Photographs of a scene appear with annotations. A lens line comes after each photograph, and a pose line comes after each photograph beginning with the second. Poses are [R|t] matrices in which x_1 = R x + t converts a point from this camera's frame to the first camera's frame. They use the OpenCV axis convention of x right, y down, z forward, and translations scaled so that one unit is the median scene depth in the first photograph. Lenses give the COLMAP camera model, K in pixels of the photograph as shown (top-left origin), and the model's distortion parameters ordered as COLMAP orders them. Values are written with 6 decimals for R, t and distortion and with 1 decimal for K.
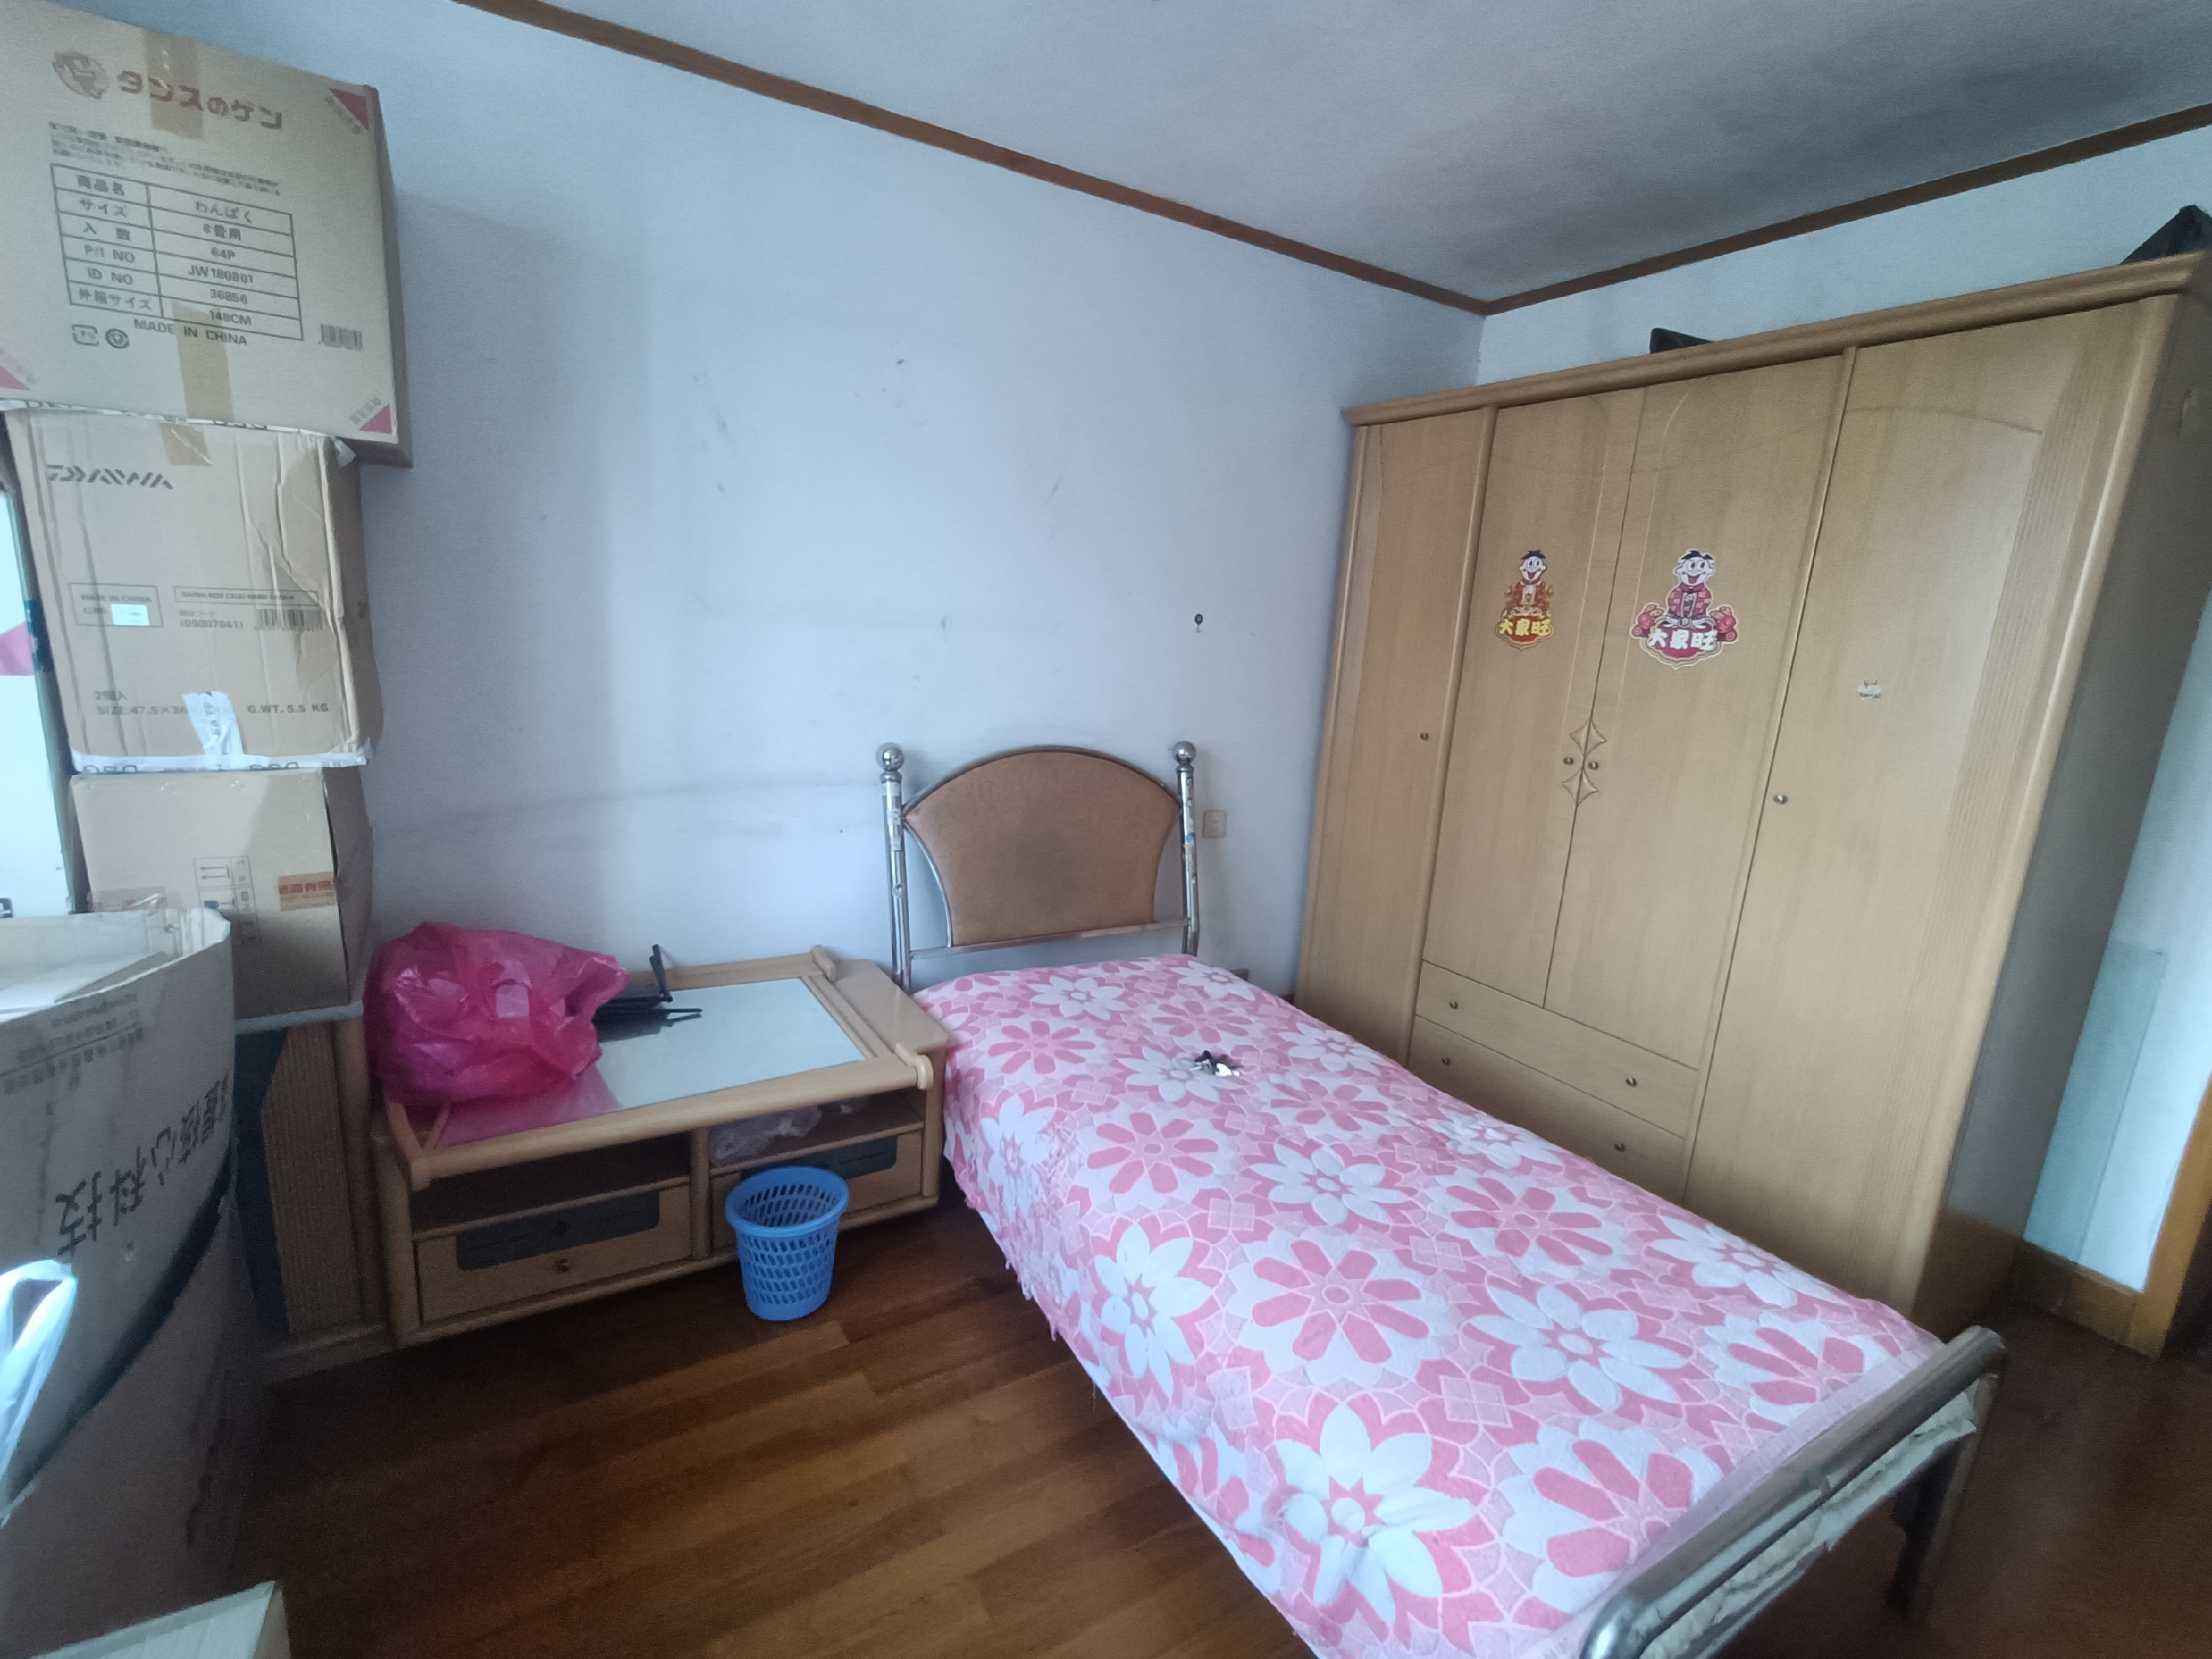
lens RADIAL K [[1012.3, 0, 1100.7], [0, 1012.3, 832.2], [0, 0, 1]] dist [-0.002202, -0.000043]
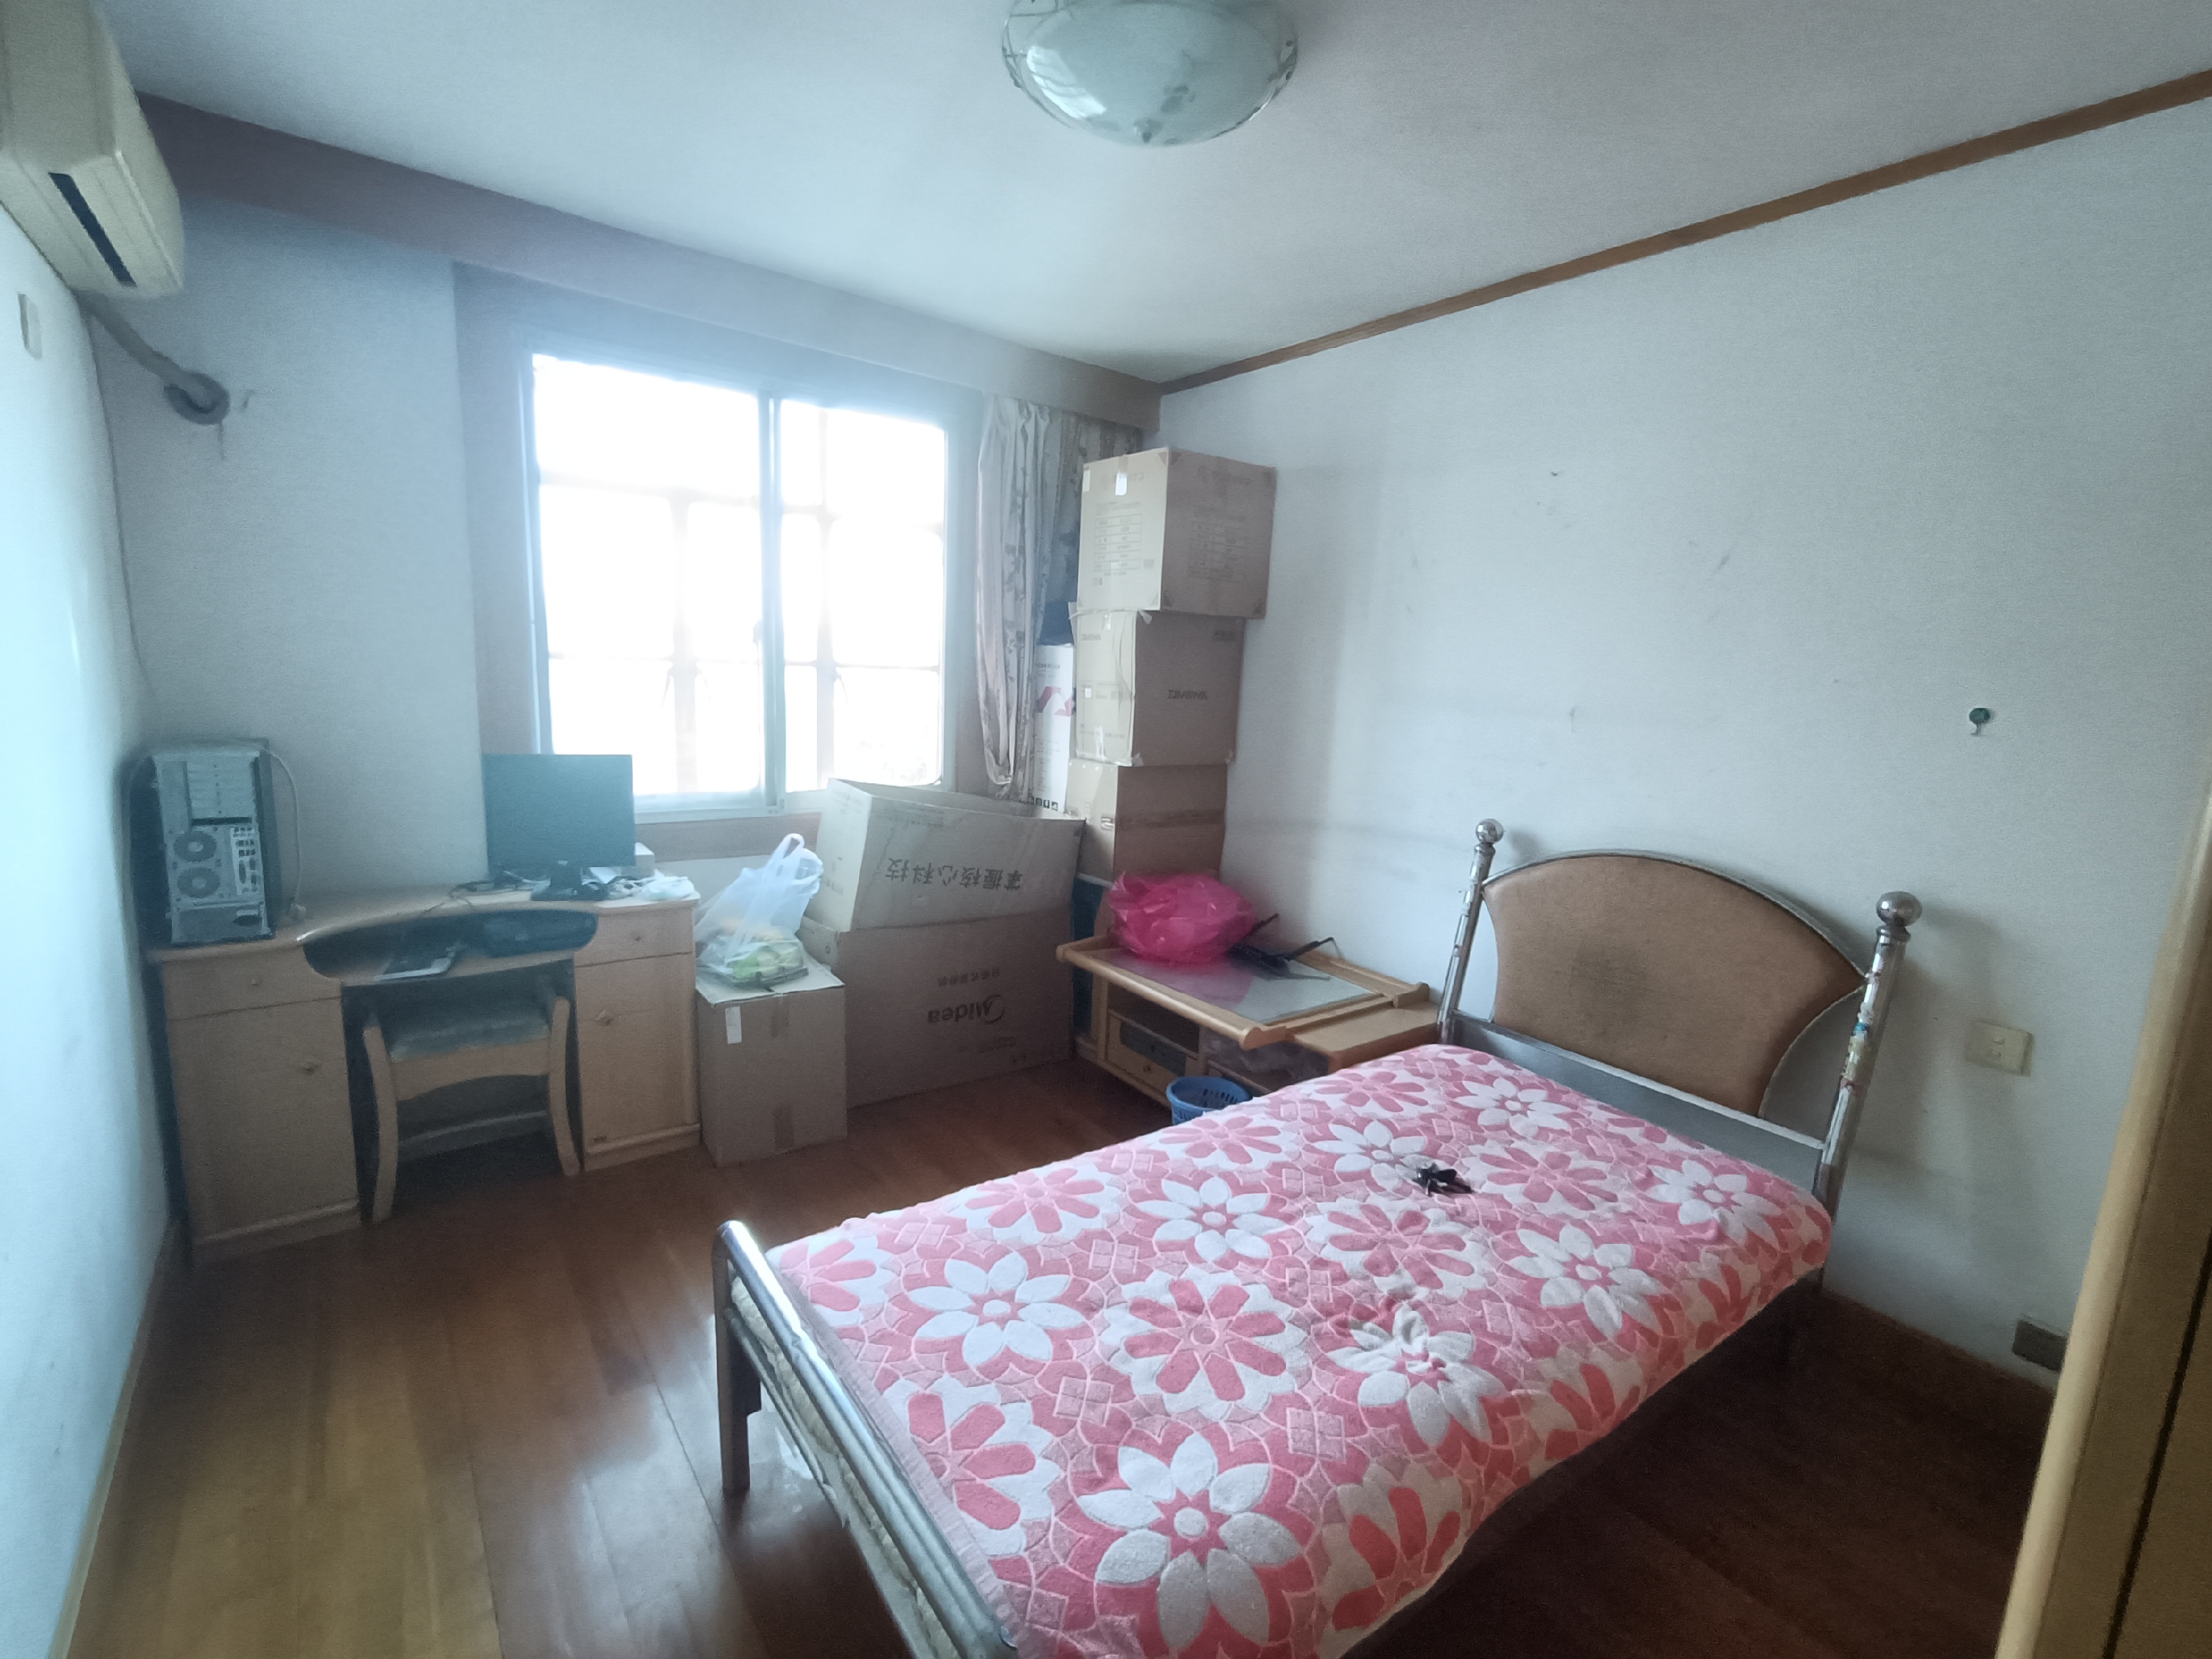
lens RADIAL K [[1012.3, 0, 1100.9], [0, 1012.3, 834.9], [0, 0, 1]] dist [-0.002202, -0.000043]
pose [[0.086192, 0.112077, -0.989954, 0.920079], [-0.251621, 0.963888, 0.087218, -0.067635], [0.963980, 0.241575, 0.111280, 0.528057]]
